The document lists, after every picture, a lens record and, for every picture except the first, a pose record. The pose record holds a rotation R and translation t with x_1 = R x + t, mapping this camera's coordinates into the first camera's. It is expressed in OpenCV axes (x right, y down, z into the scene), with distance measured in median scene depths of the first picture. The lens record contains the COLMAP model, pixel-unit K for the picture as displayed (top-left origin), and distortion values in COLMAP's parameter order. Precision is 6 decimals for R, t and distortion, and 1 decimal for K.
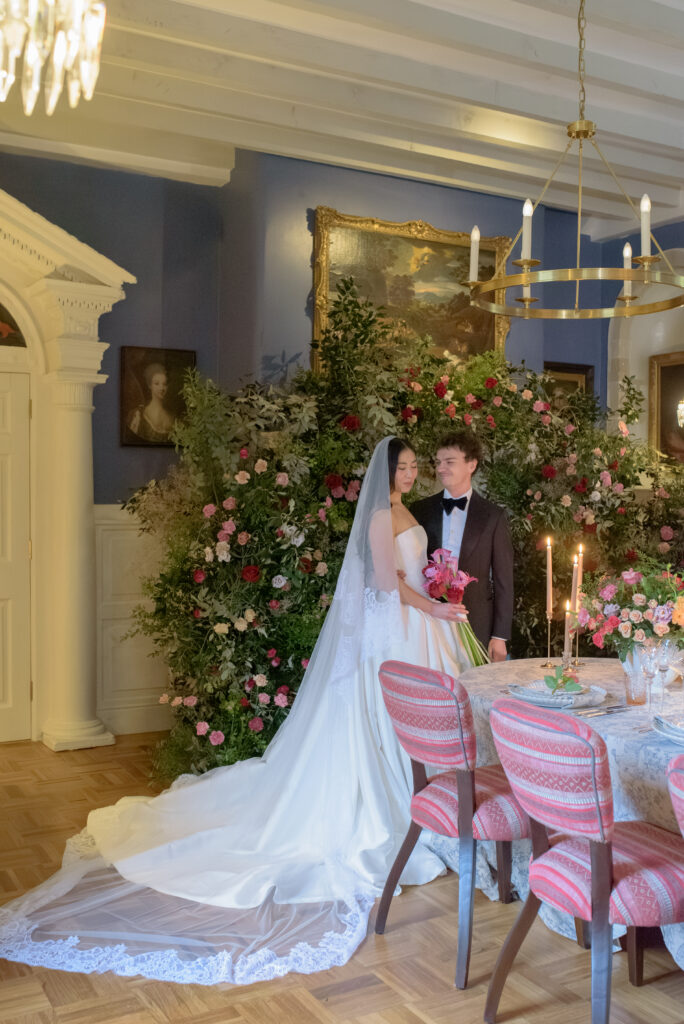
lens RADIAL K [[1038.8, 0, 358.6], [0, 1038.8, 508.7], [0, 0, 1]] dist [-0.040891, 0.000000]
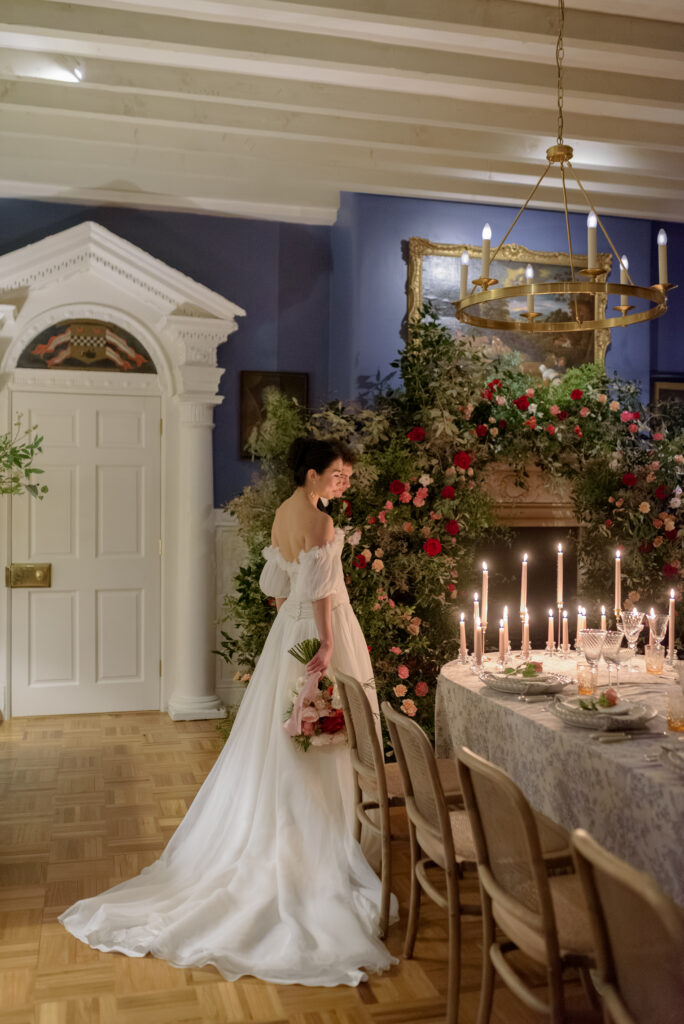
lens RADIAL K [[990.4, 0, 341.7], [0, 990.4, 509.5], [0, 0, 1]] dist [-0.023536, 0.000000]
pose [[0.964047, 0.003710, -0.265706, 0.182380], [-0.007222, 0.999899, -0.012242, 0.009672], [0.265633, 0.013721, 0.963976, -0.025422]]
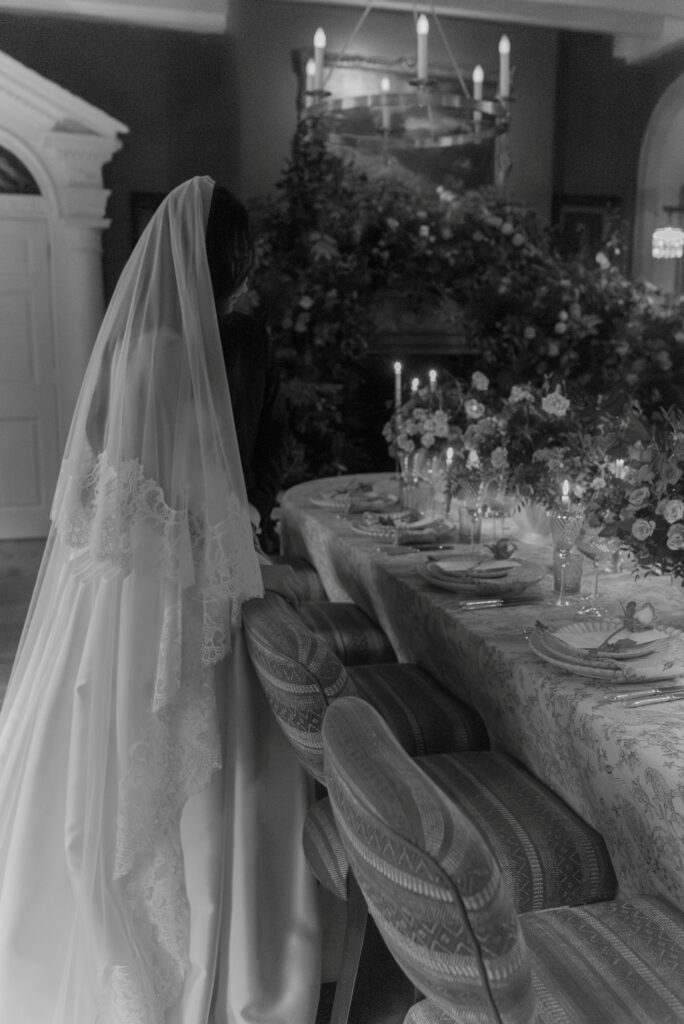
lens RADIAL K [[990.4, 0, 351.7], [0, 990.4, 525.9], [0, 0, 1]] dist [-0.023536, 0.000000]
pose [[0.972703, 0.042255, -0.228173, 0.278055], [-0.003349, 0.985735, 0.168270, 0.018101], [0.232029, -0.162913, 0.958969, -0.021094]]
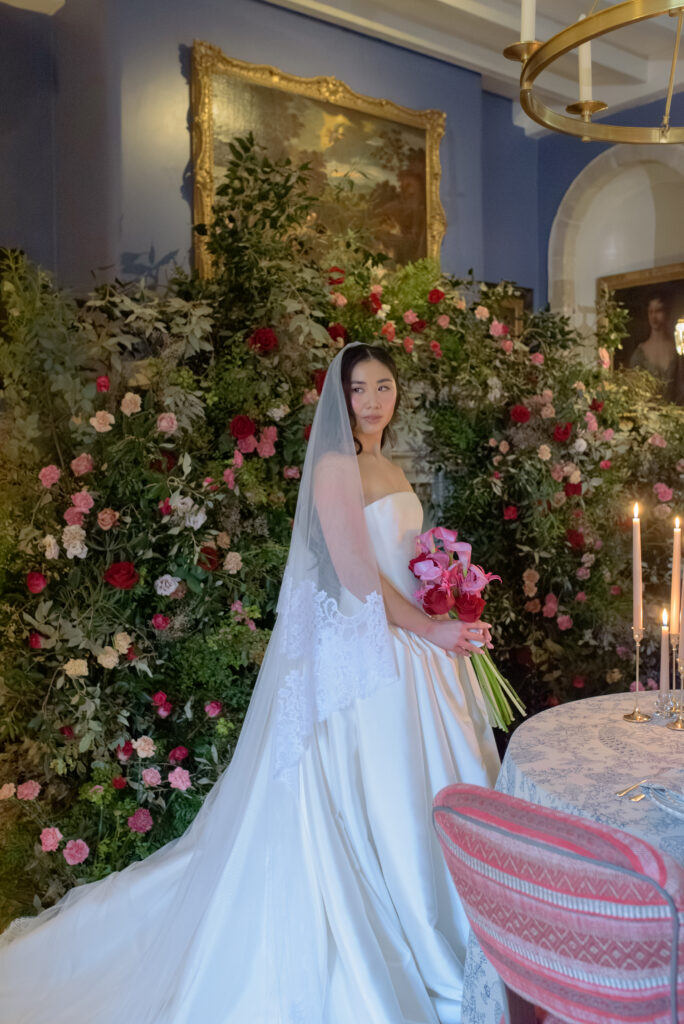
lens RADIAL K [[990.4, 0, 351.4], [0, 990.4, 509.3], [0, 0, 1]] dist [-0.023536, 0.000000]
pose [[0.988368, -0.030147, 0.149060, -0.047058], [0.024952, 0.999018, 0.036605, 0.003885], [-0.150018, -0.032460, 0.988150, 0.337931]]
